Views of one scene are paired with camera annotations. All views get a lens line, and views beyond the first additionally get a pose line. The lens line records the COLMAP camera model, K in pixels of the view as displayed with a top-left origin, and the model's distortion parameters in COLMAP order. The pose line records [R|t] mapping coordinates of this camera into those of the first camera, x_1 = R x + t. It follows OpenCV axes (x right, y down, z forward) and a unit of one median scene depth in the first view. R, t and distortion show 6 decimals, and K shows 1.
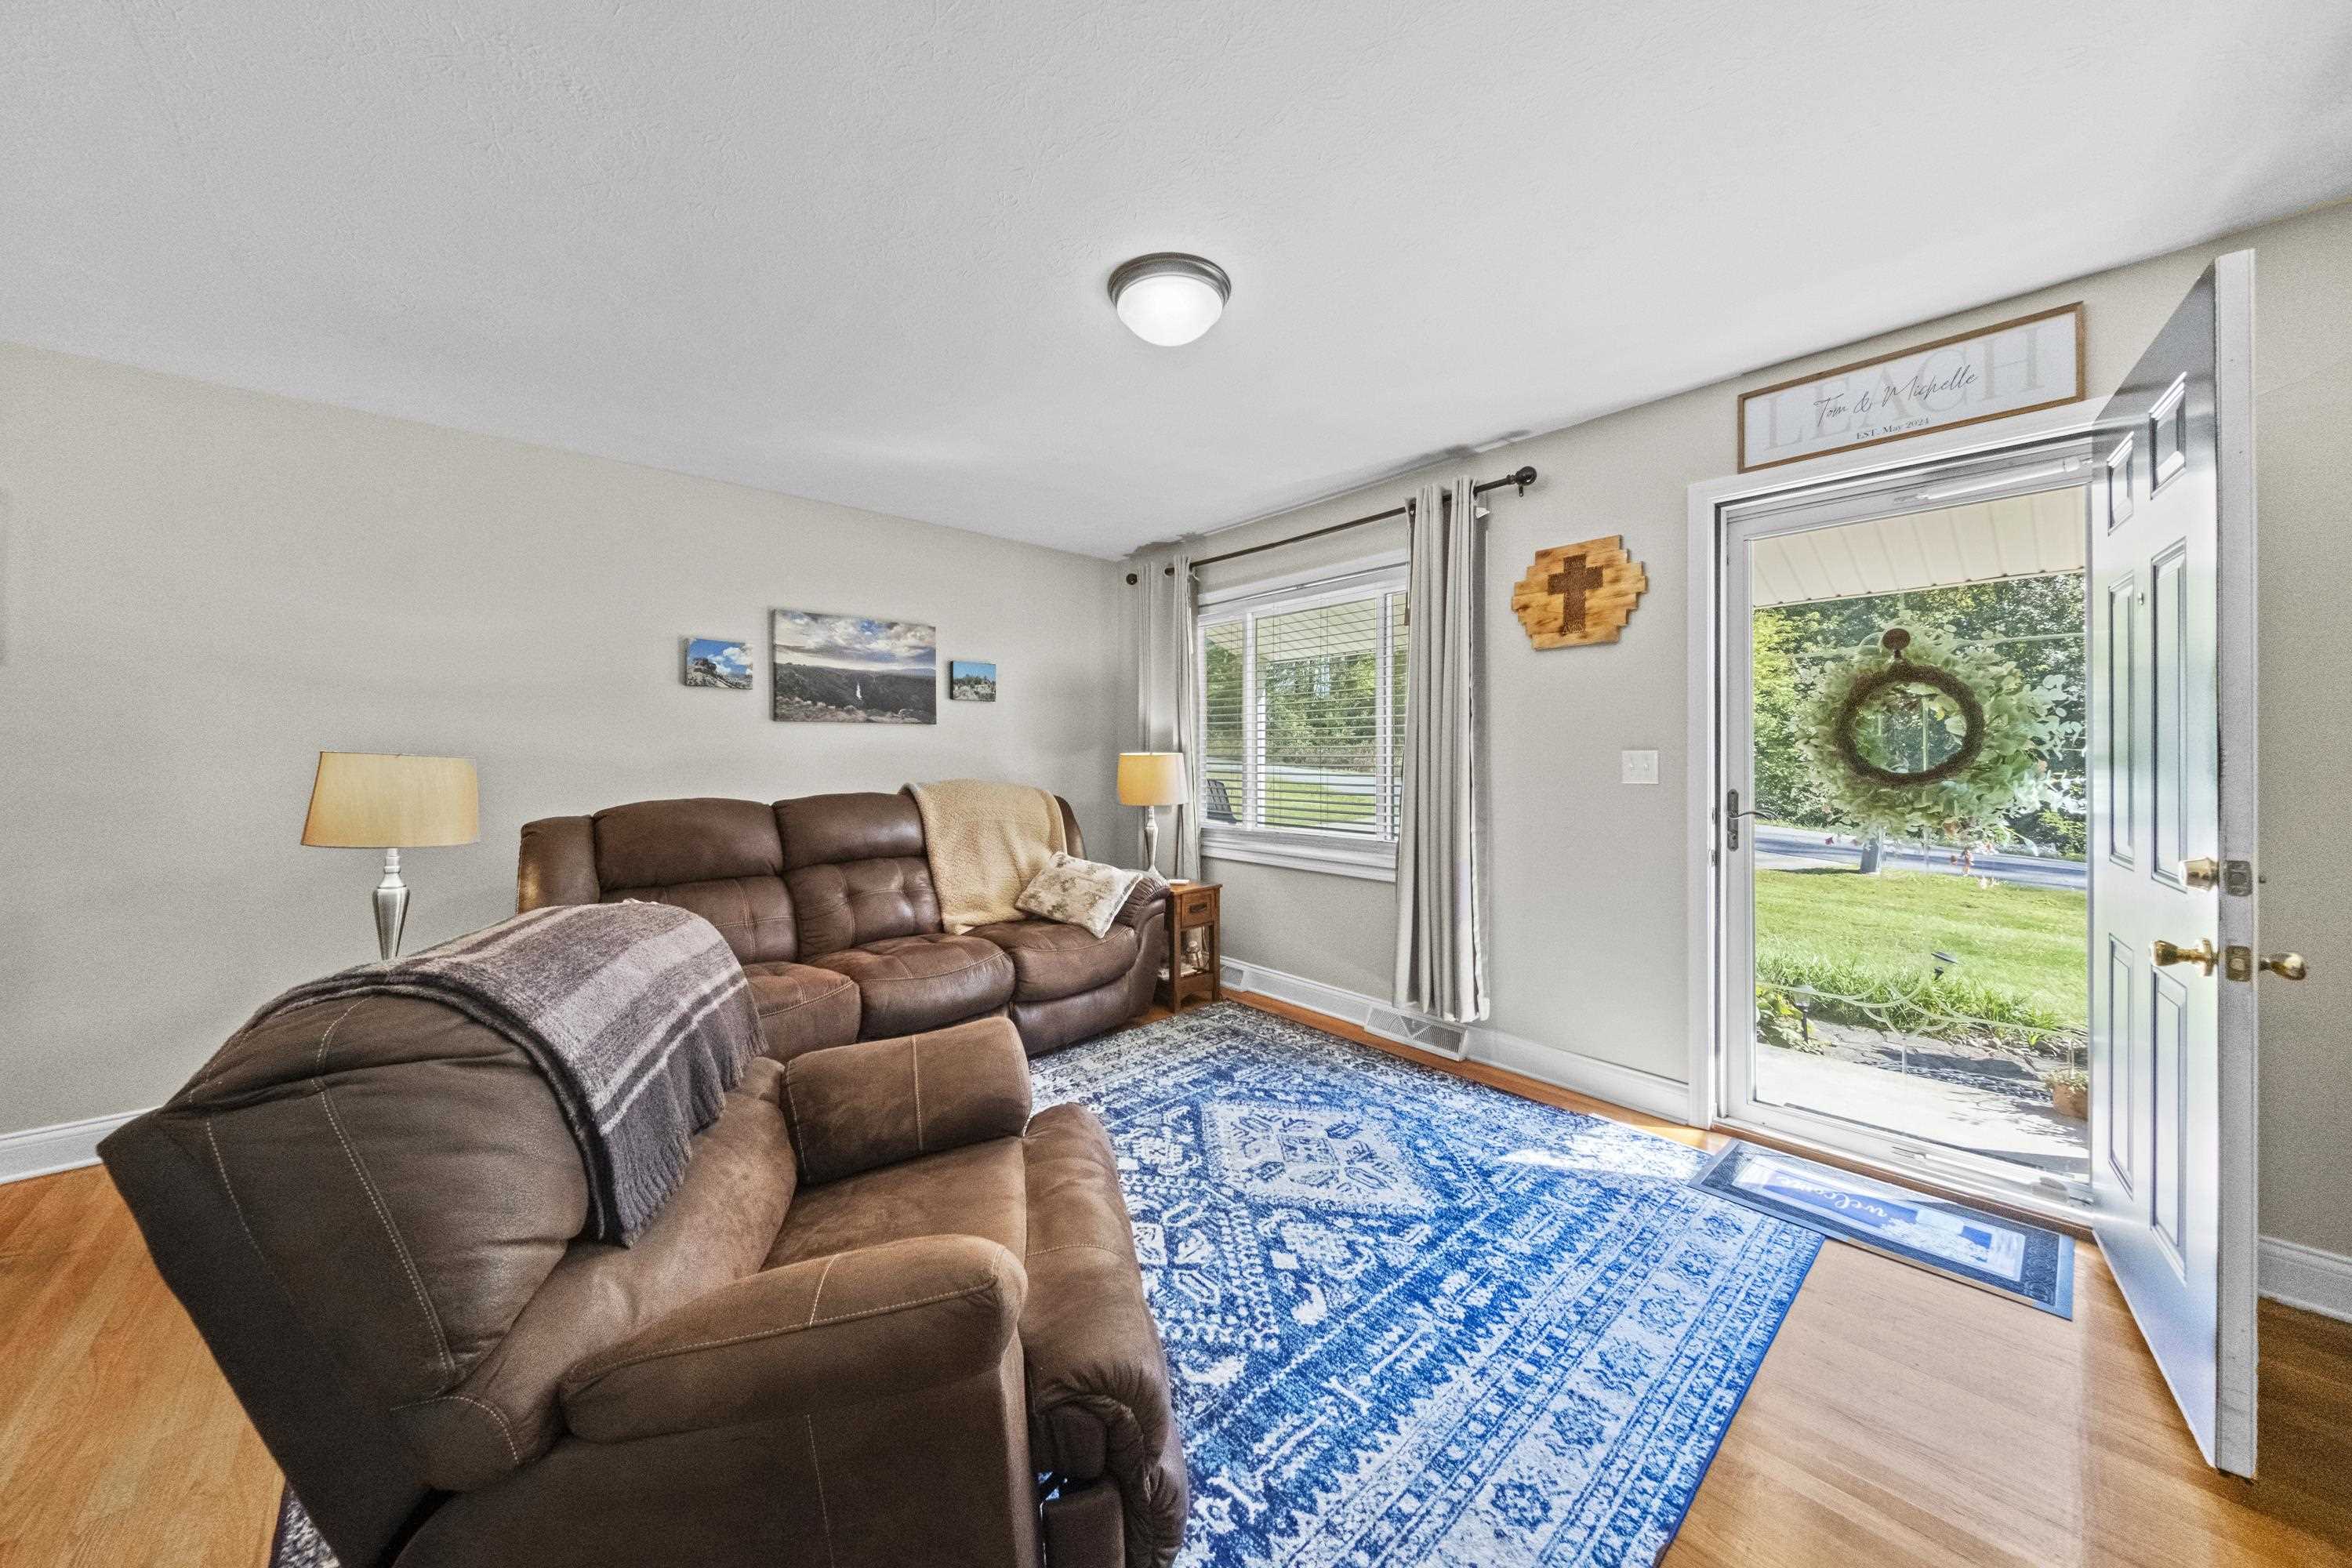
lens RADIAL K [[814.6, 0, 1165.5], [0, 814.6, 749.3], [0, 0, 1]] dist [0.038644, -0.025986]
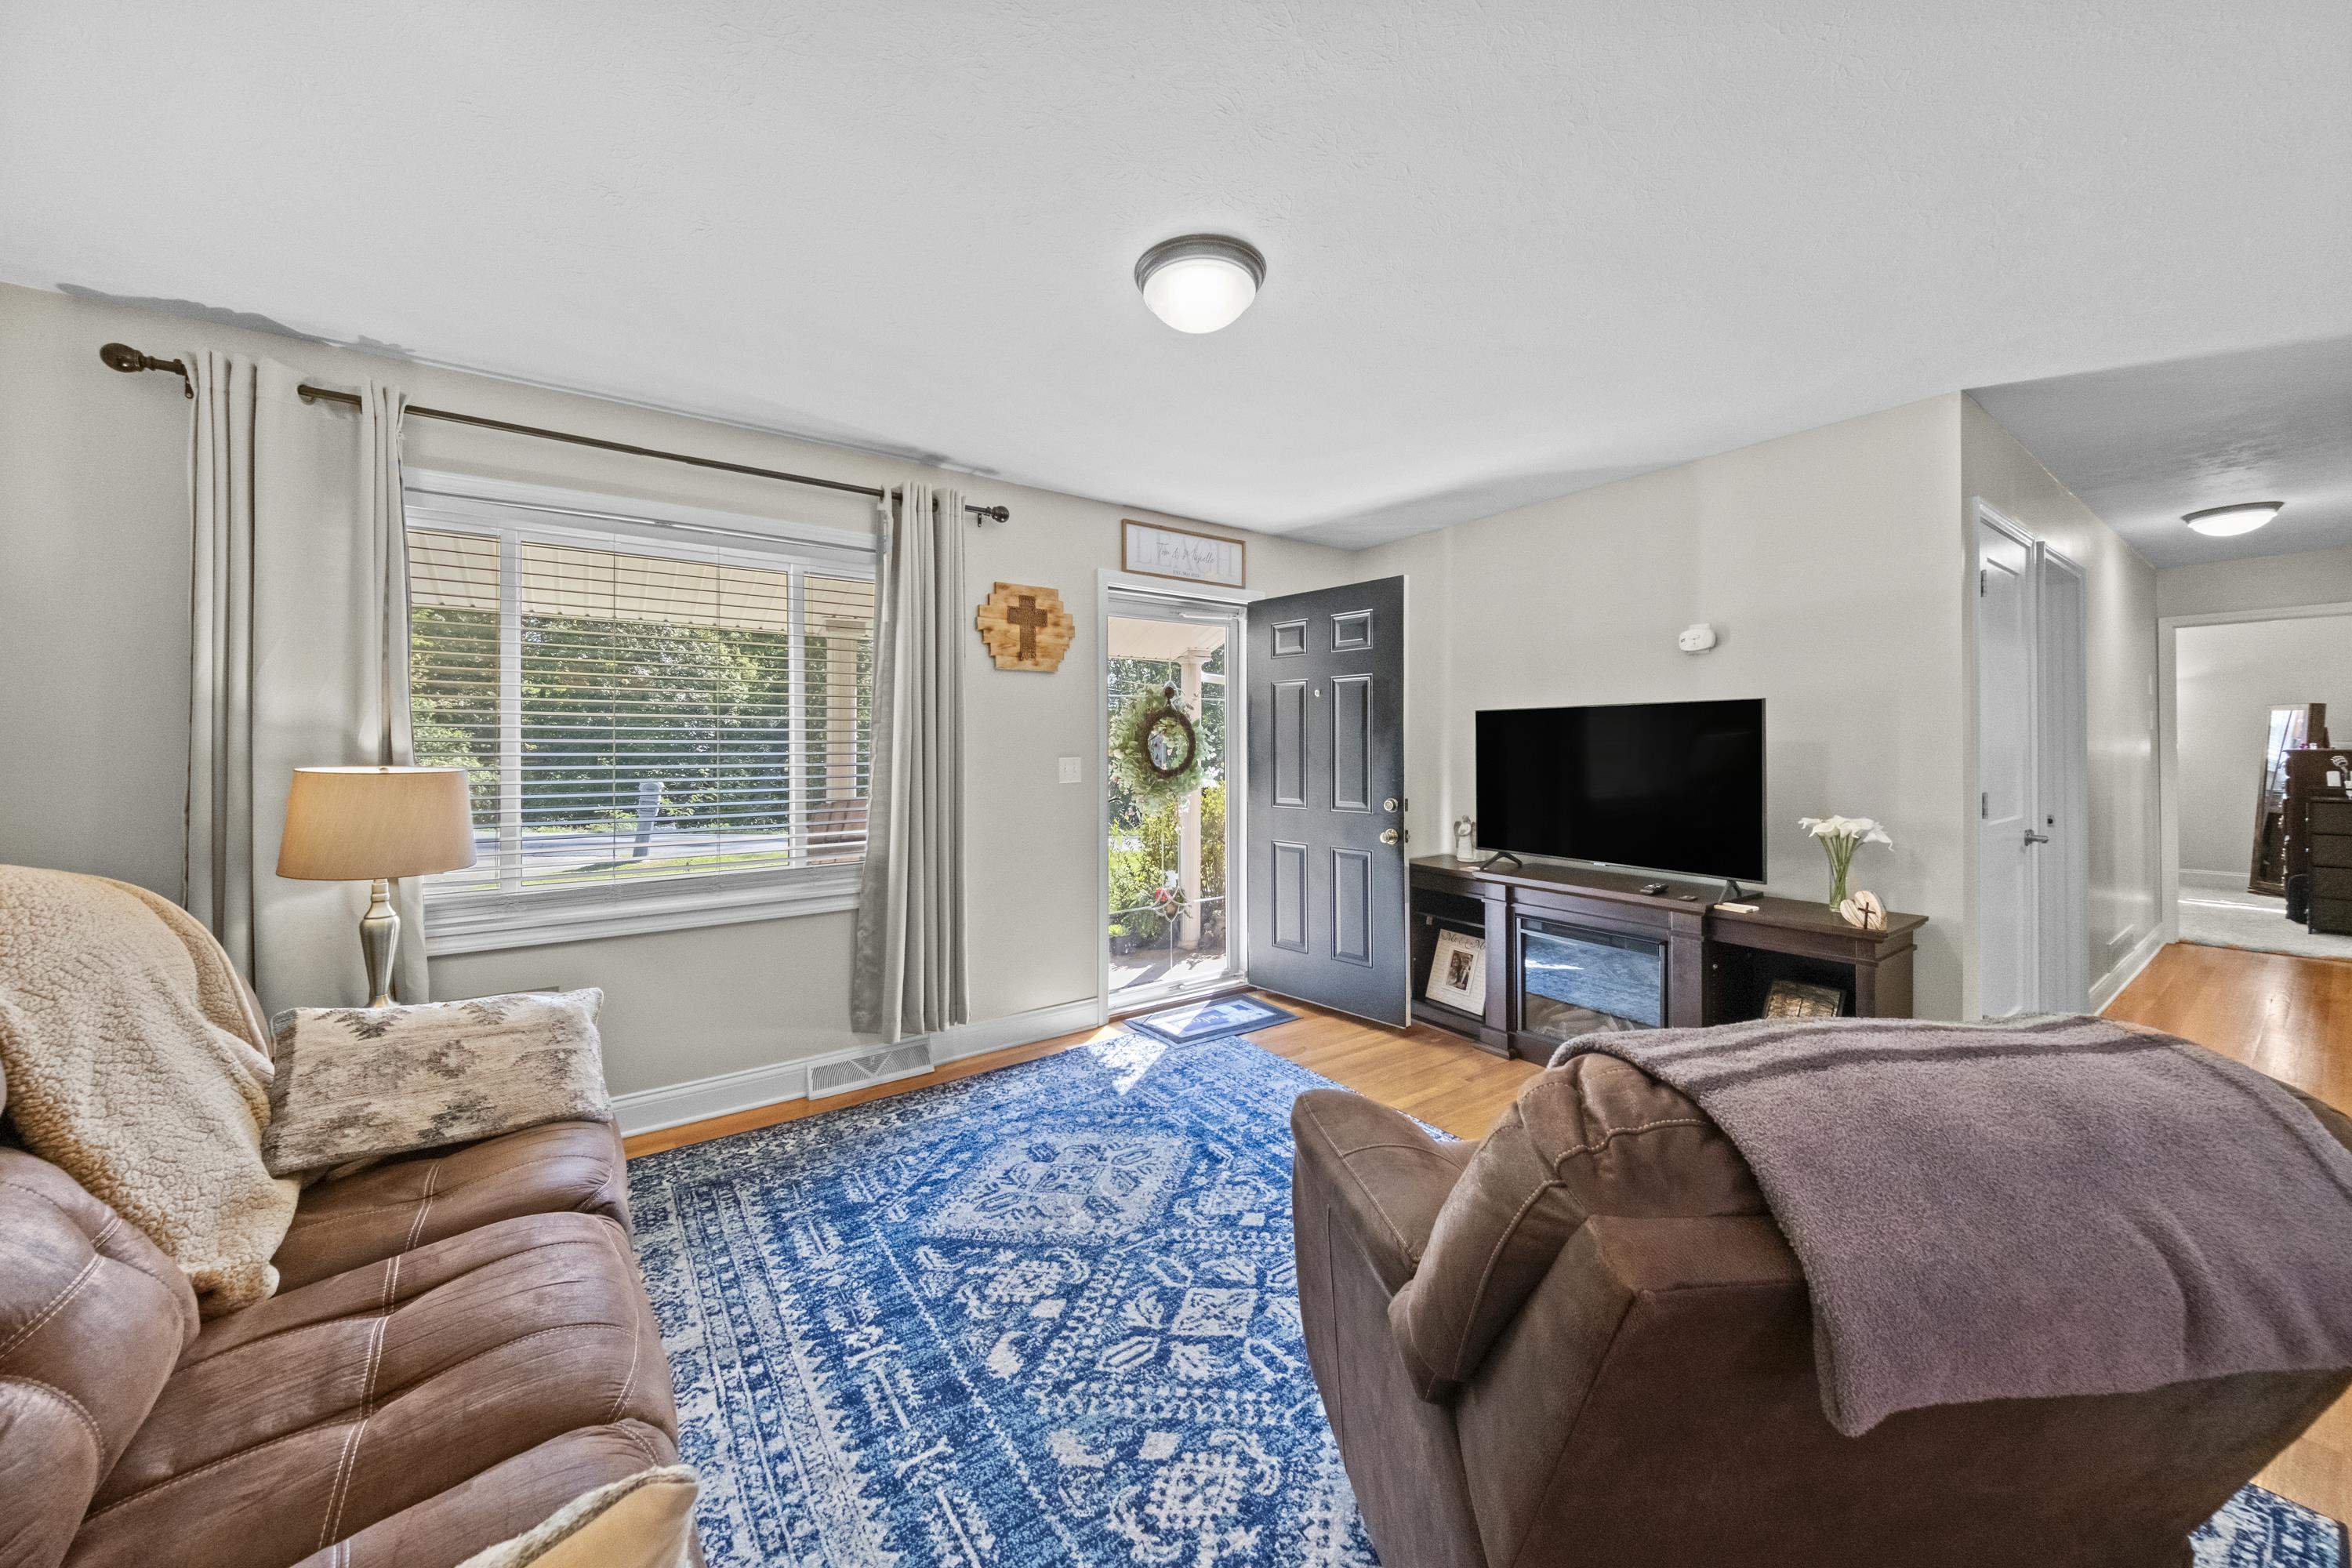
lens RADIAL K [[814.6, 0, 1165.5], [0, 814.6, 749.3], [0, 0, 1]] dist [0.038644, -0.025986]
pose [[0.103644, 0.001519, 0.994613, -0.827469], [-0.000060, 0.999999, -0.001521, -0.012639], [-0.994615, 0.000098, 0.103644, 0.847025]]
